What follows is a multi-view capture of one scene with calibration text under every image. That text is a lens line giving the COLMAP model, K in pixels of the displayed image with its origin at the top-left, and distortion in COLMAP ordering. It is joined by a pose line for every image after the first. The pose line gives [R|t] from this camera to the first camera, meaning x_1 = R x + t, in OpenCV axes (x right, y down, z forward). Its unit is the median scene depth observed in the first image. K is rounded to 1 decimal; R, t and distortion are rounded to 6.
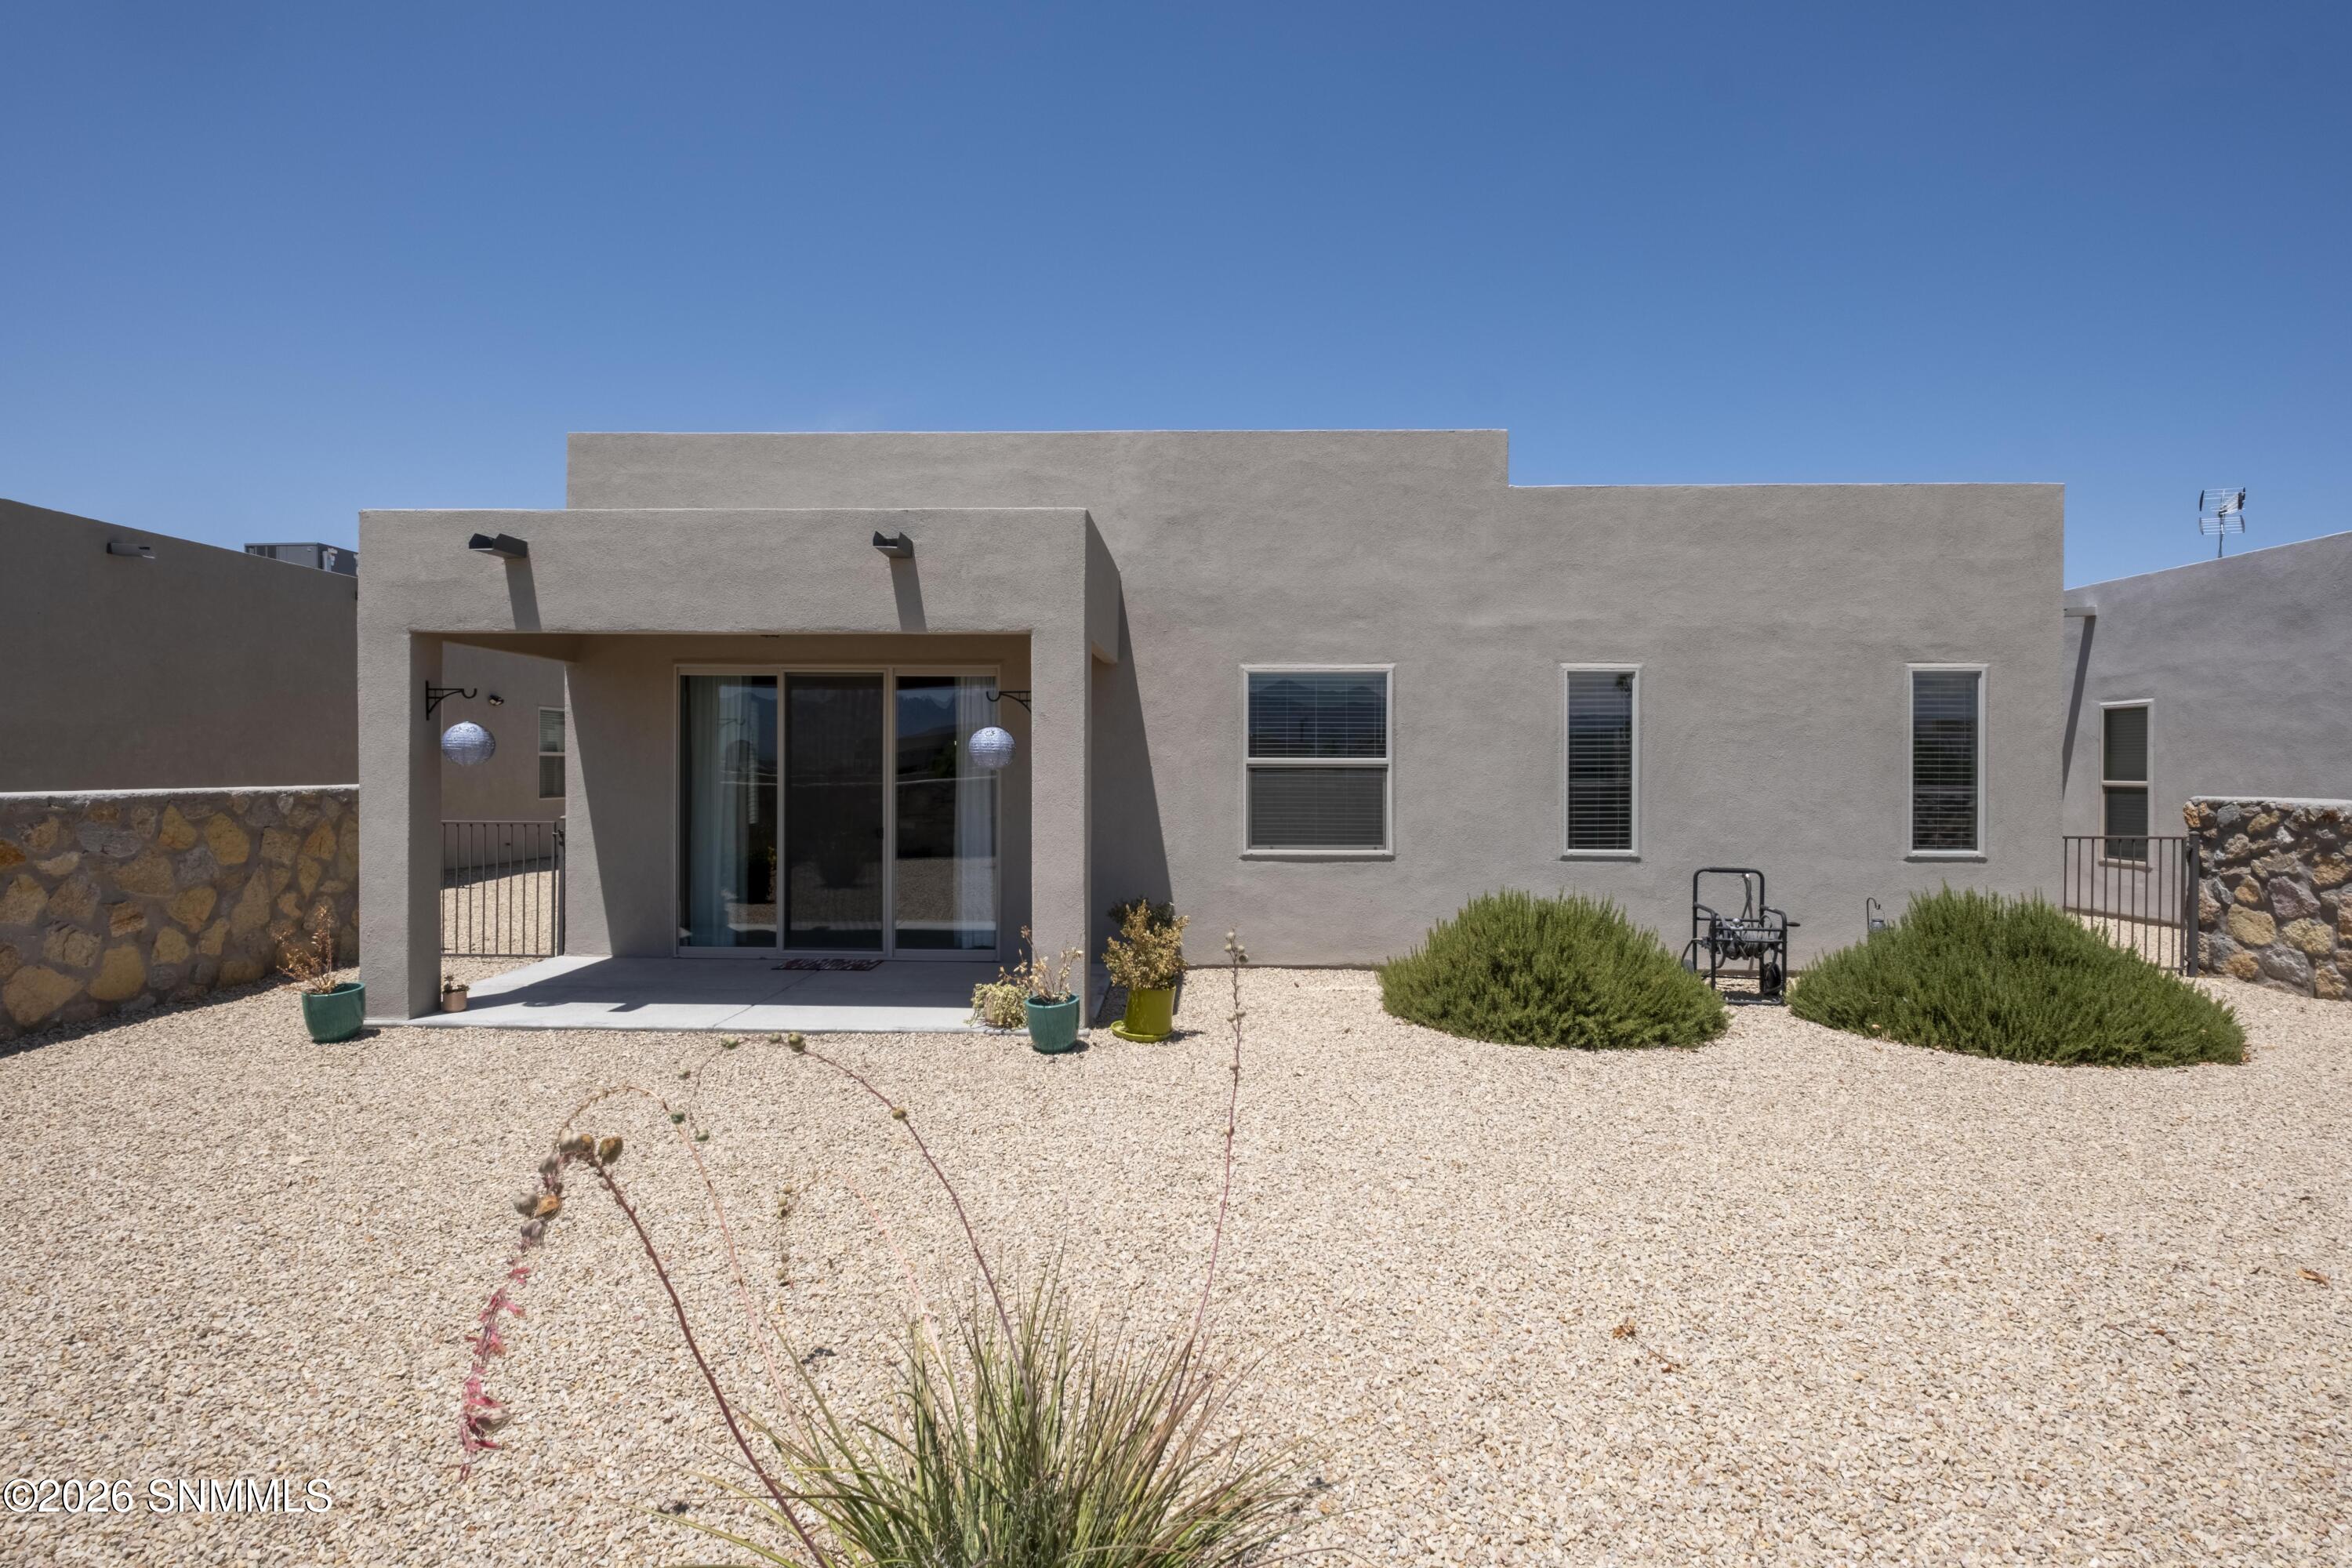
lens RADIAL K [[1191.1, 0, 1166.8], [0, 1191.1, 771.6], [0, 0, 1]] dist [-0.004740, -0.000276]
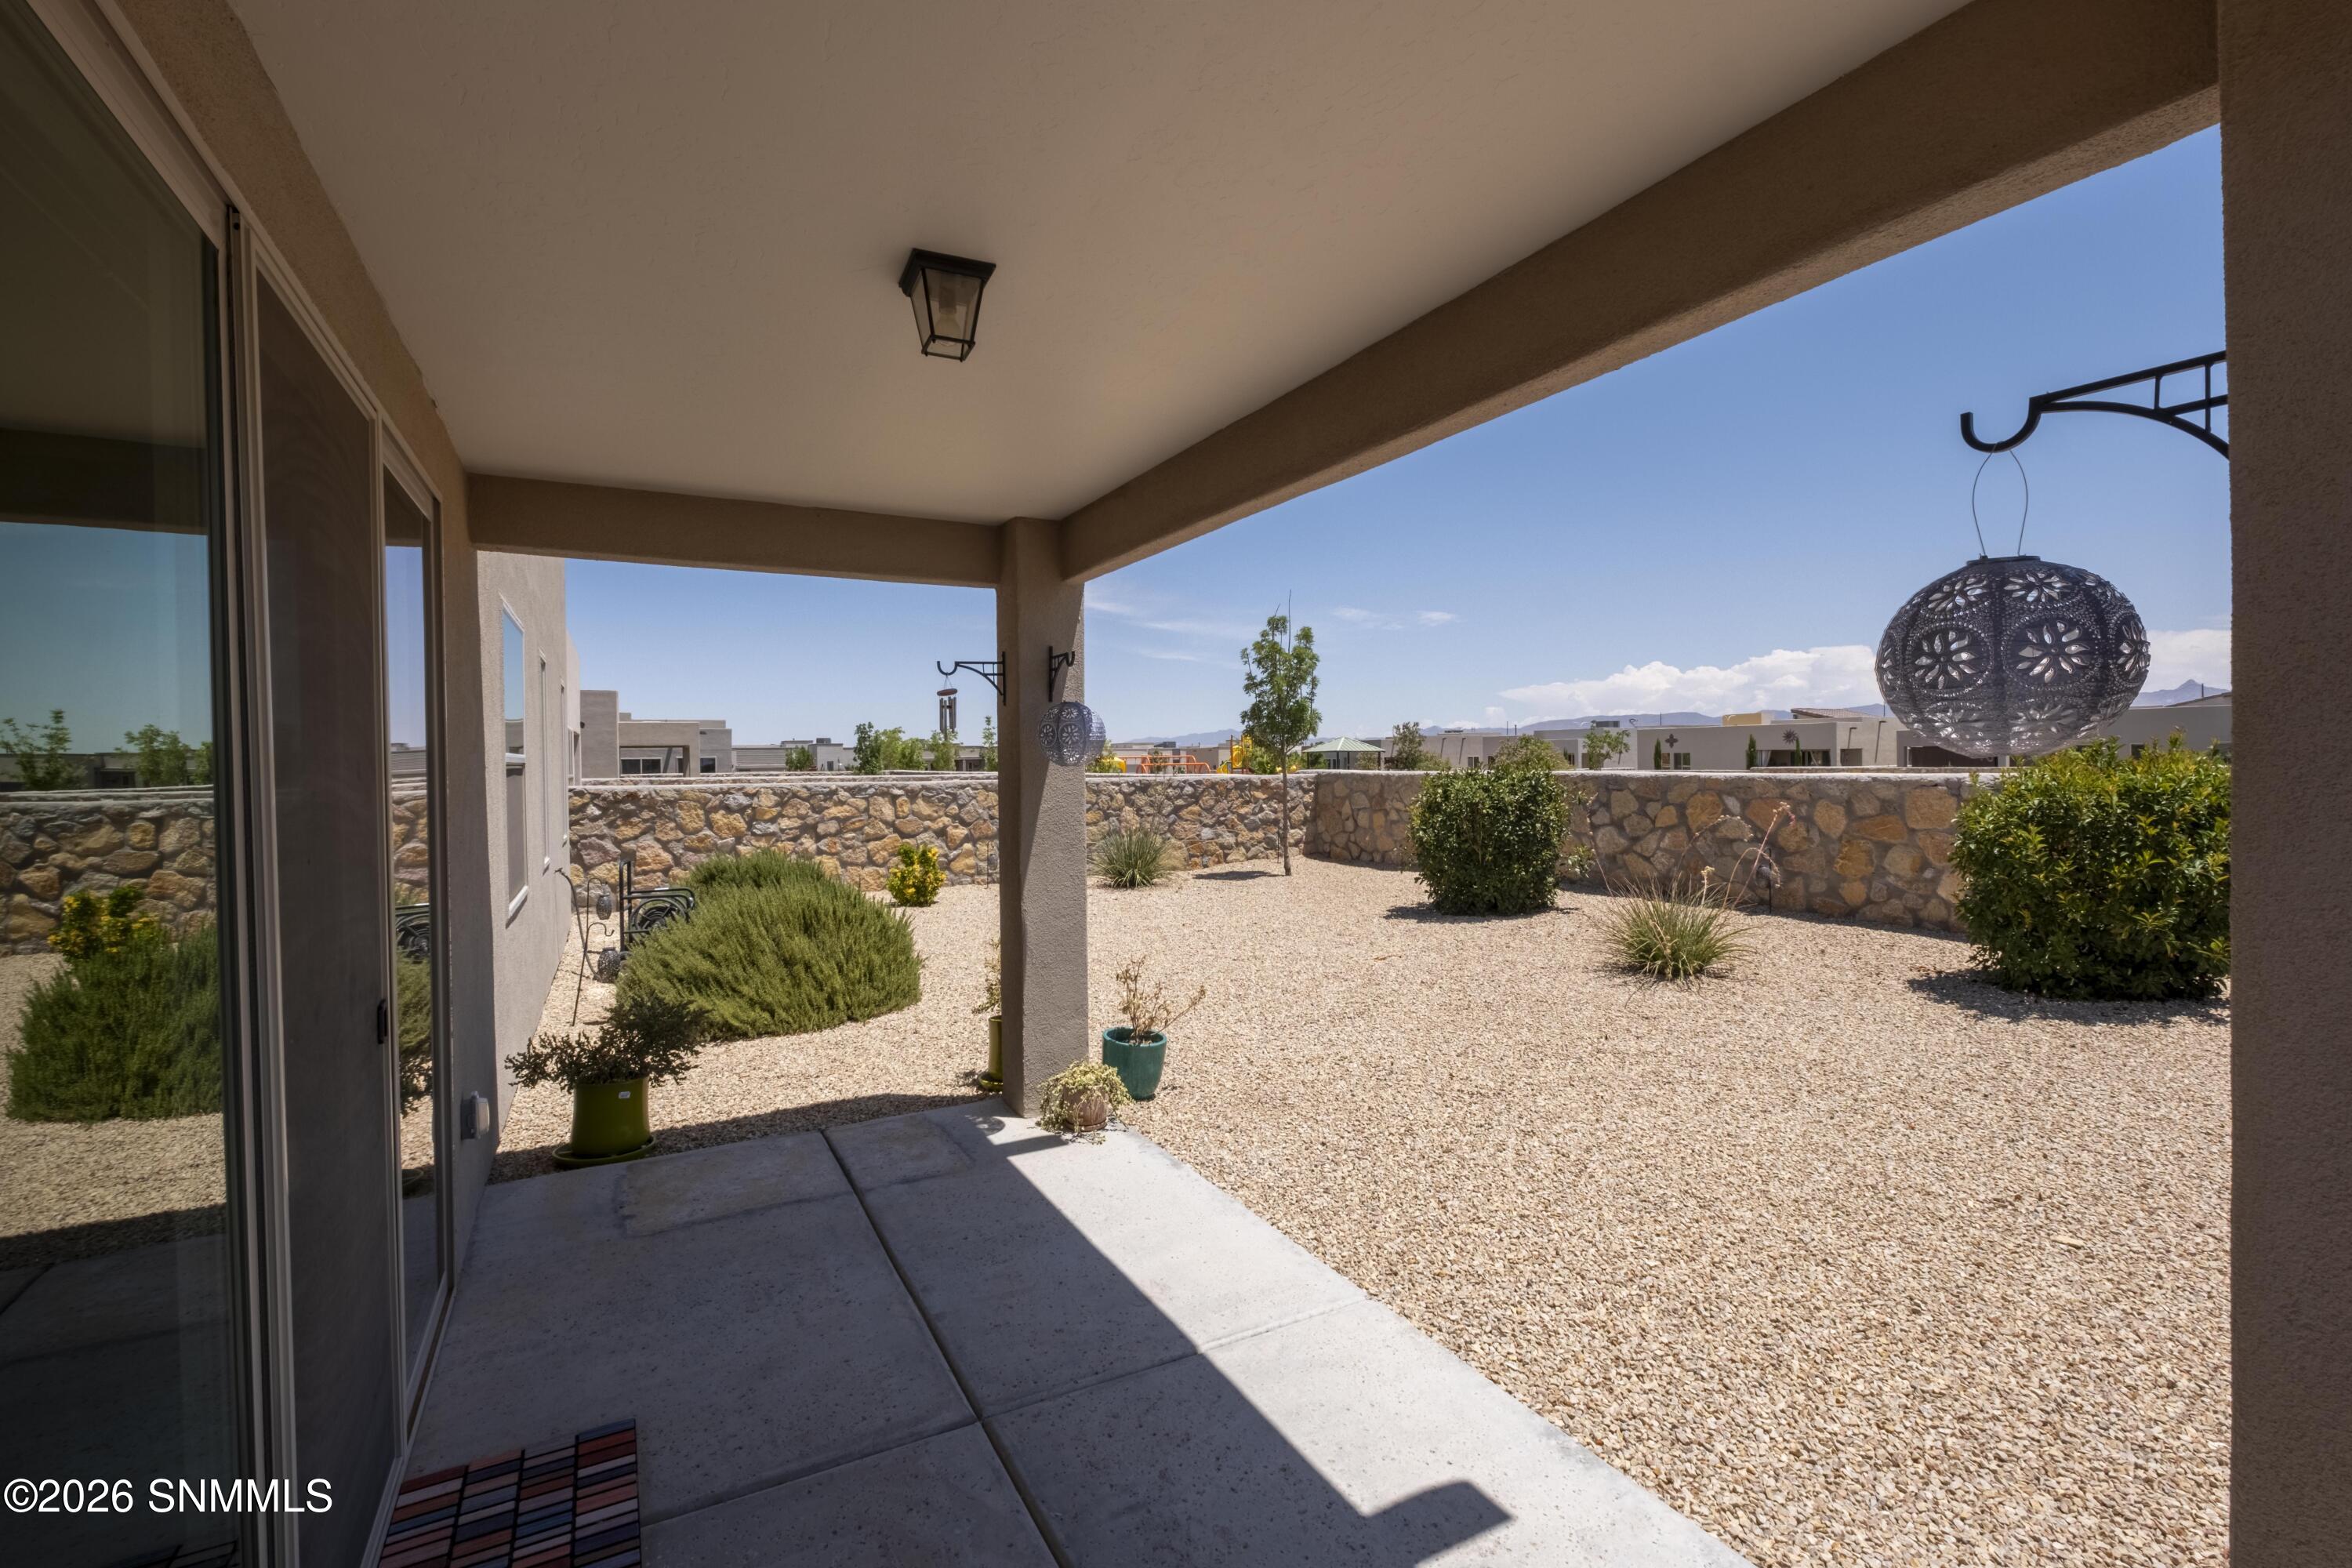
lens RADIAL K [[1027.2, 0, 1173.2], [0, 1027.2, 774.5], [0, 0, 1]] dist [0.002252, -0.000182]
pose [[-0.509478, -0.008789, 0.860439, -0.542774], [0.016552, 0.999663, 0.020011, -0.005536], [-0.860324, 0.024437, -0.509161, 0.992004]]
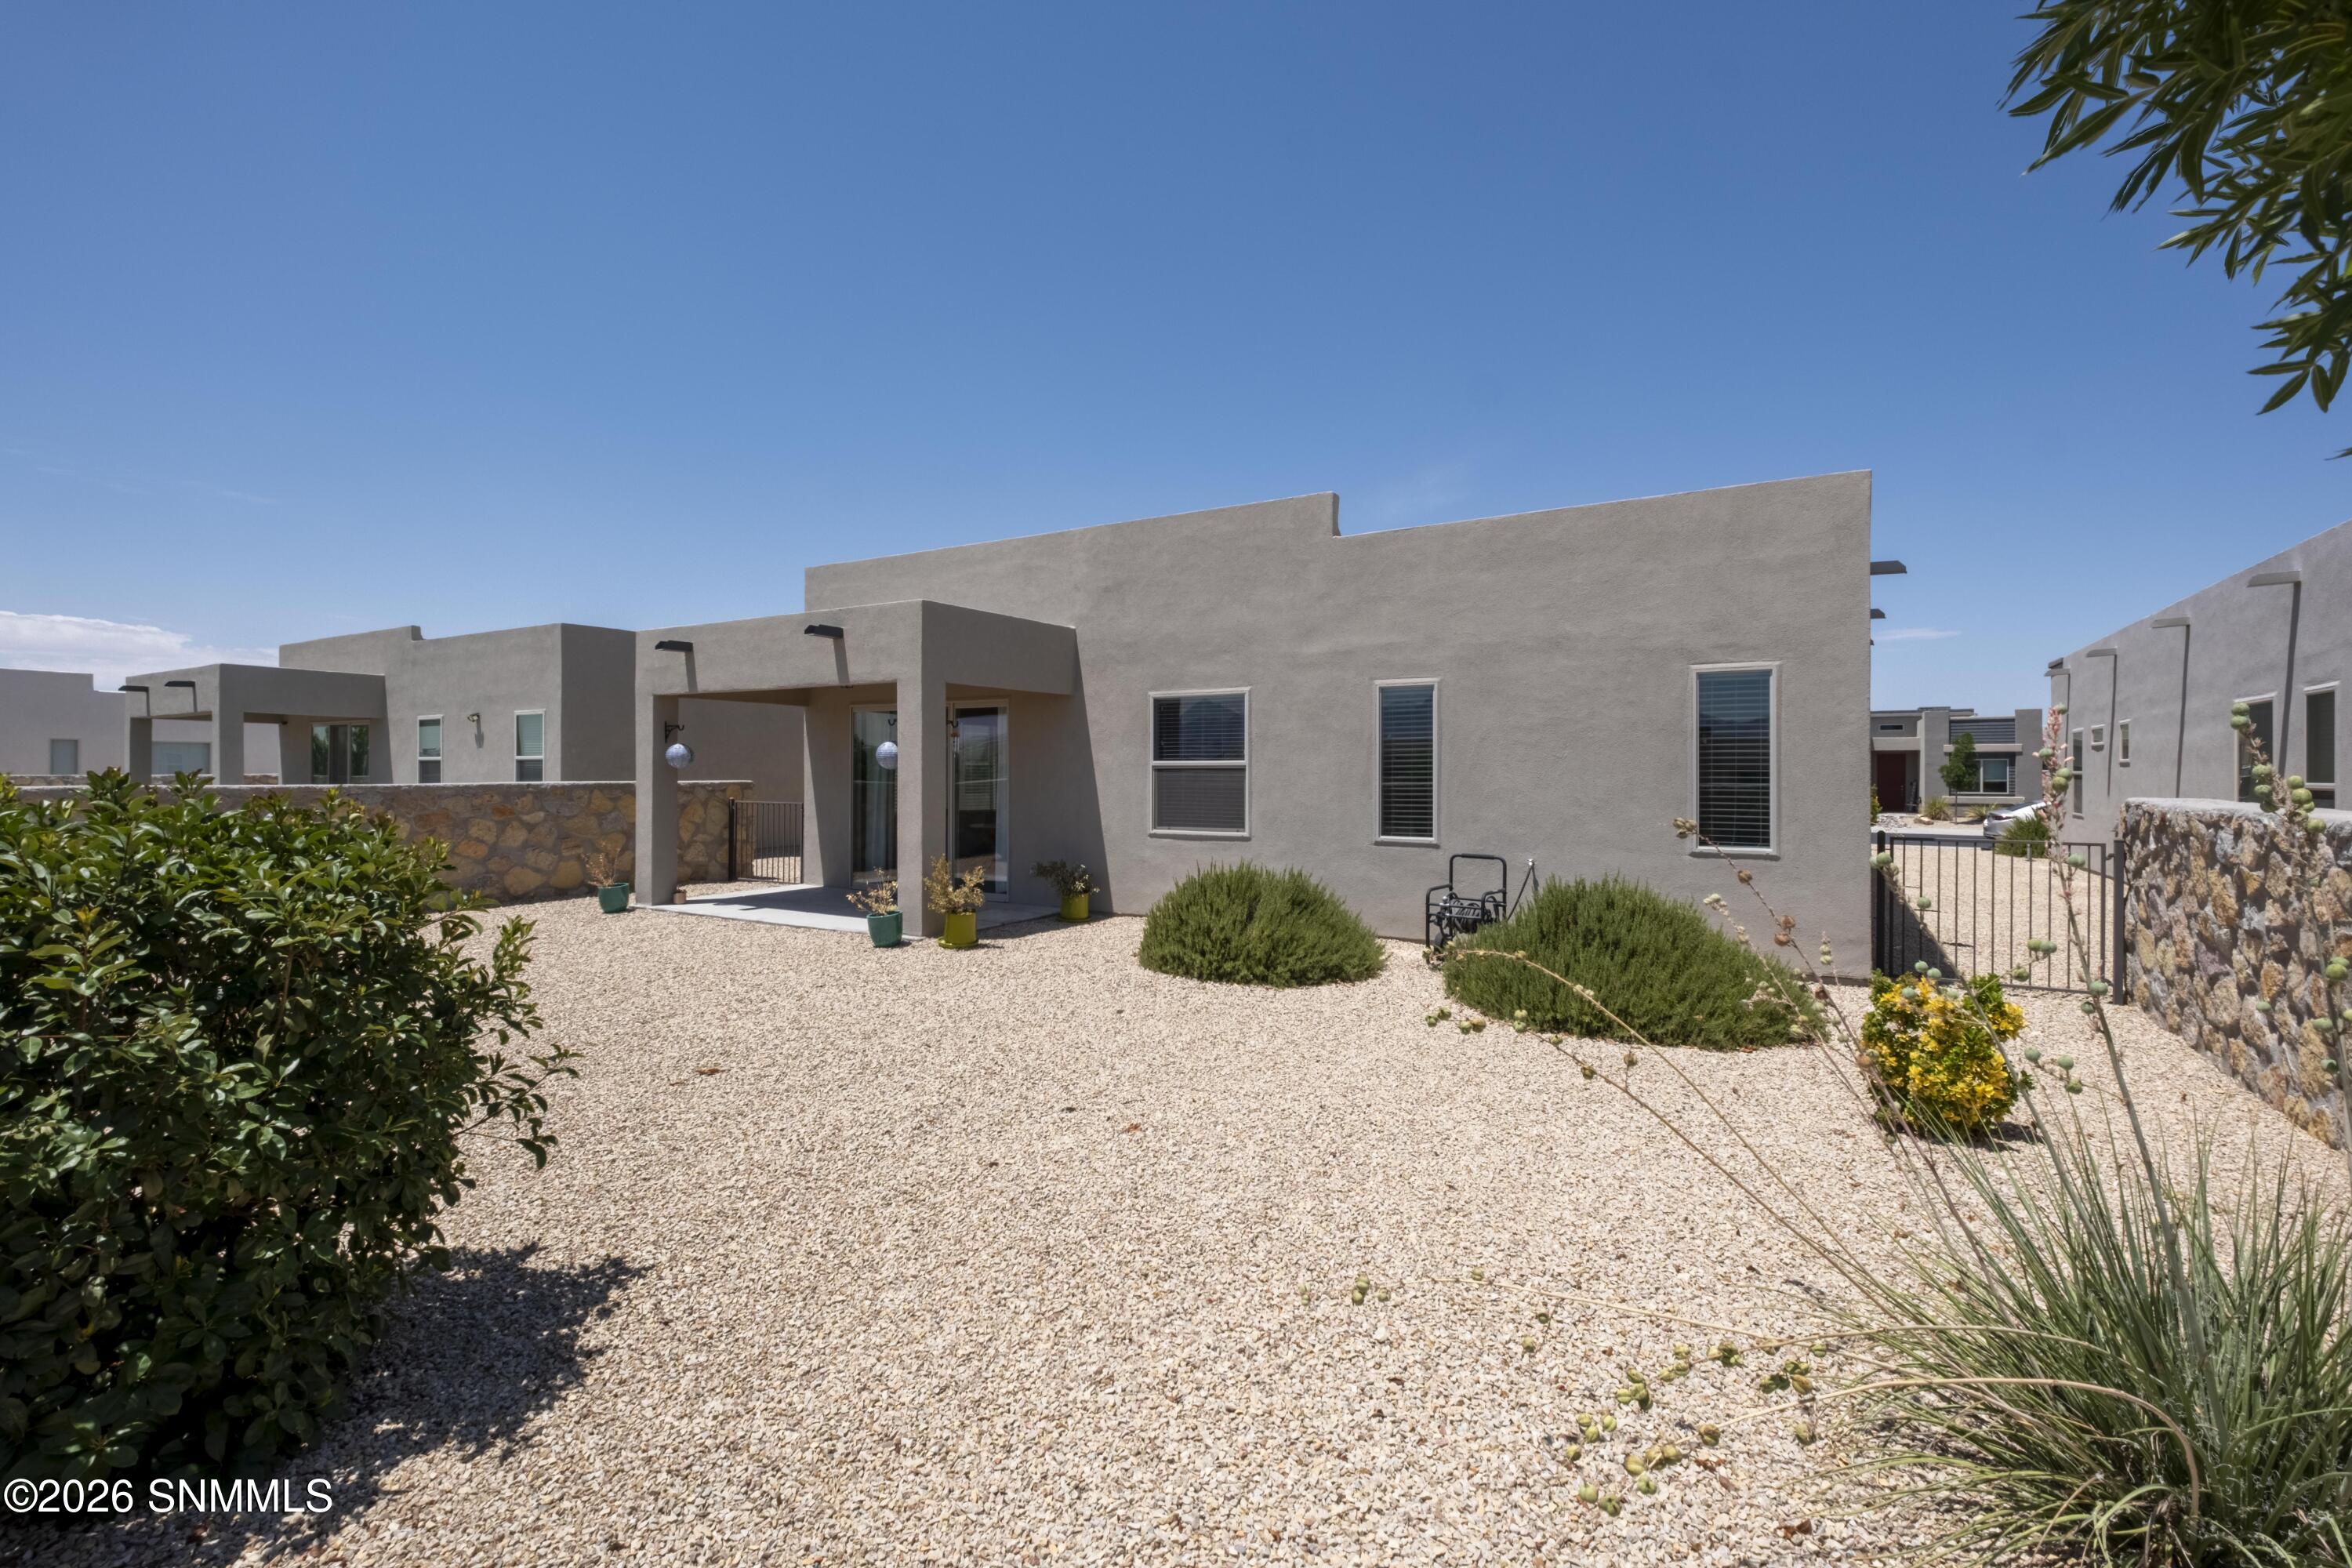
lens RADIAL K [[1027.2, 0, 1174.2], [0, 1027.2, 781.8], [0, 0, 1]] dist [0.002252, -0.000182]
pose [[0.875322, 0.002282, -0.483535, 0.656493], [-0.000511, 0.999993, 0.003795, 0.007469], [0.483541, -0.003075, 0.875317, -0.003486]]
